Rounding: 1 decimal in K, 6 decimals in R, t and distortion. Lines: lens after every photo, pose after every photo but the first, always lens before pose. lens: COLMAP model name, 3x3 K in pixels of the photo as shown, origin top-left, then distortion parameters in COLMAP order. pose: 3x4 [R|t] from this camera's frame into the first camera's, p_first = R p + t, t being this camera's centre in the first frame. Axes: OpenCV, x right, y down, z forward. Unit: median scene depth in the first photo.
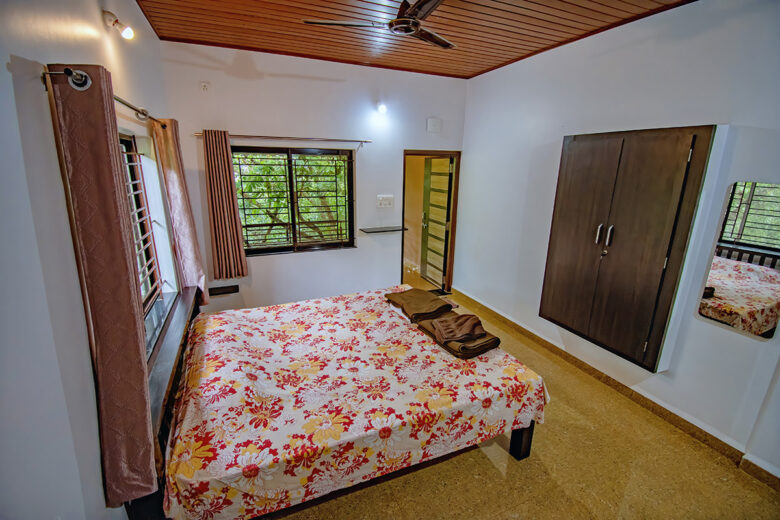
lens RADIAL K [[342.8, 0, 389.9], [0, 342.8, 260.9], [0, 0, 1]] dist [0.020661, -0.025689]
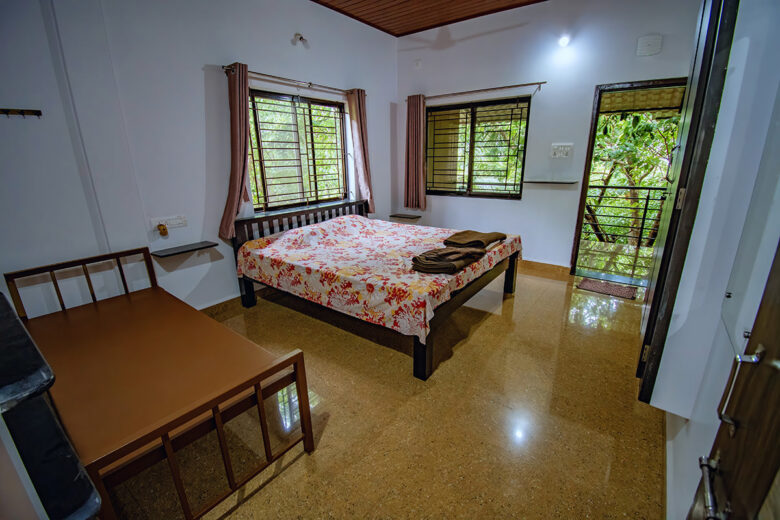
lens RADIAL K [[342.8, 0, 389.9], [0, 342.8, 260.9], [0, 0, 1]] dist [0.020661, -0.025689]
pose [[0.498214, 0.232299, -0.835356, 0.911280], [-0.208560, 0.967262, 0.144593, 0.102041], [0.841597, 0.102184, 0.530352, 0.308970]]
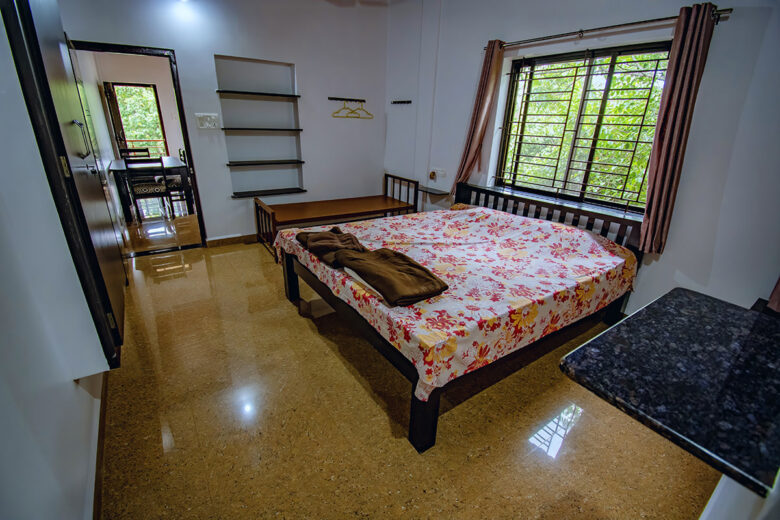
lens RADIAL K [[342.8, 0, 389.9], [0, 342.8, 260.9], [0, 0, 1]] dist [0.020661, -0.025689]
pose [[-0.980336, 0.029427, -0.195131, 0.222006], [-0.095315, 0.795219, 0.598783, -0.308199], [0.172792, 0.605607, -0.776777, 1.688584]]
